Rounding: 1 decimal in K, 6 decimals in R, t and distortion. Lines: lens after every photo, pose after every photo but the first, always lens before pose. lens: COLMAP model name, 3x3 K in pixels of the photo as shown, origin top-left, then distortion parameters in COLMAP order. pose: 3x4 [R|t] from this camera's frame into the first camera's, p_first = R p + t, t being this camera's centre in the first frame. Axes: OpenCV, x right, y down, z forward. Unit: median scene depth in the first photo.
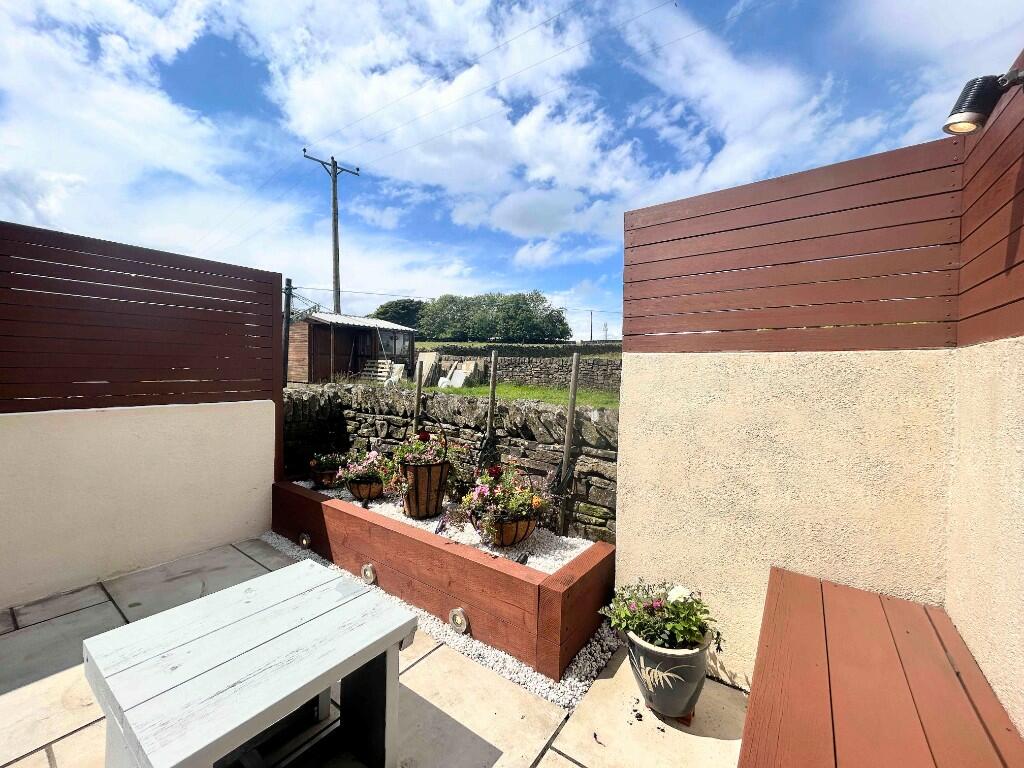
lens RADIAL K [[415.1, 0, 509.8], [0, 415.1, 385.3], [0, 0, 1]] dist [-0.001691, 0.001226]
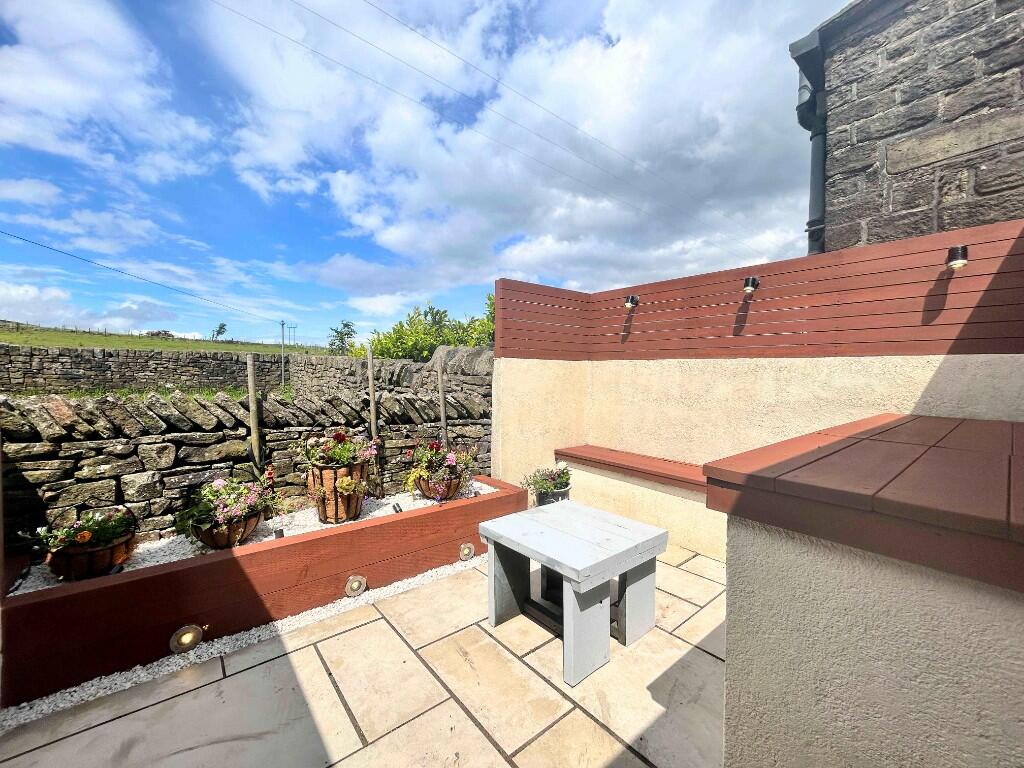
lens RADIAL K [[415.1, 0, 510.6], [0, 415.1, 383.3], [0, 0, 1]] dist [-0.001691, 0.001226]
pose [[0.248351, -0.041712, 0.967772, -0.804147], [0.025908, 0.999001, 0.036409, -0.019501], [-0.968324, 0.016031, 0.249183, 0.296540]]
